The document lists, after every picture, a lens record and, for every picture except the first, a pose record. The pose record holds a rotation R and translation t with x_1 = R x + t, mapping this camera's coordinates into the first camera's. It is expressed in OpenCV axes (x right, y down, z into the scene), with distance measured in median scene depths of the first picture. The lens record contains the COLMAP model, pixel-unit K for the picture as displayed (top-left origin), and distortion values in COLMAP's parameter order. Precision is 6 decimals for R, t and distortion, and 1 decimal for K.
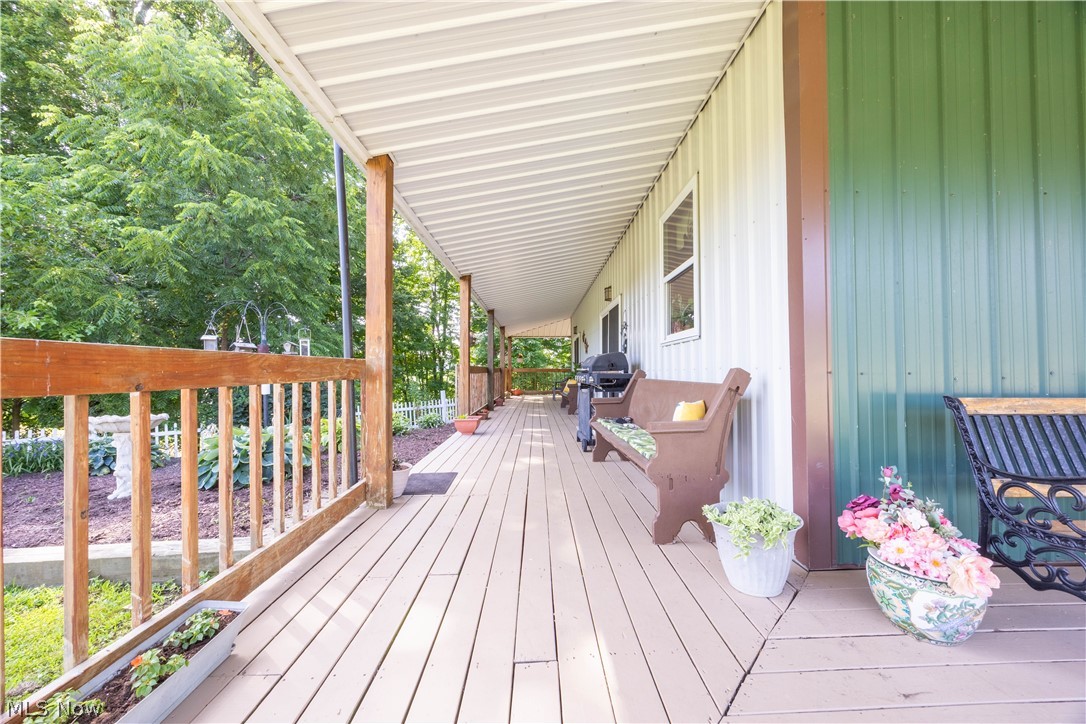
lens RADIAL K [[411.6, 0, 544.7], [0, 411.6, 362.5], [0, 0, 1]] dist [-0.002340, -0.000276]
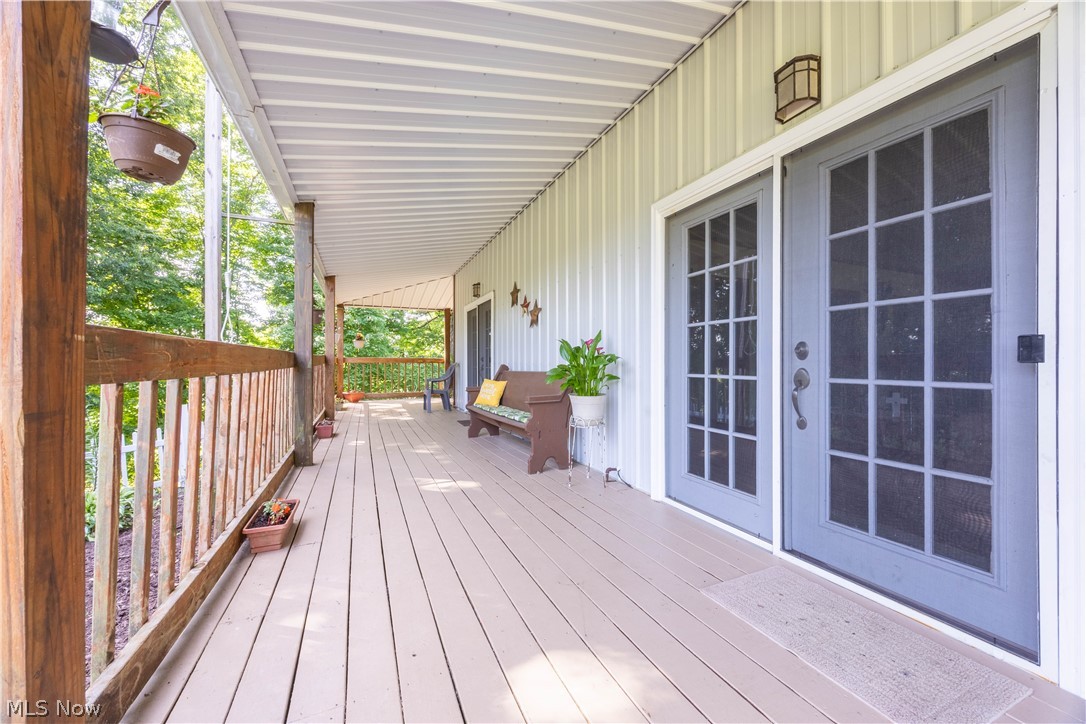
lens RADIAL K [[411.6, 0, 544.7], [0, 411.6, 362.5], [0, 0, 1]] dist [-0.002340, -0.000276]
pose [[0.922297, 0.001075, 0.386479, -0.042832], [-0.010188, 0.999716, 0.021534, 0.005908], [-0.386347, -0.023798, 0.922047, 0.330744]]
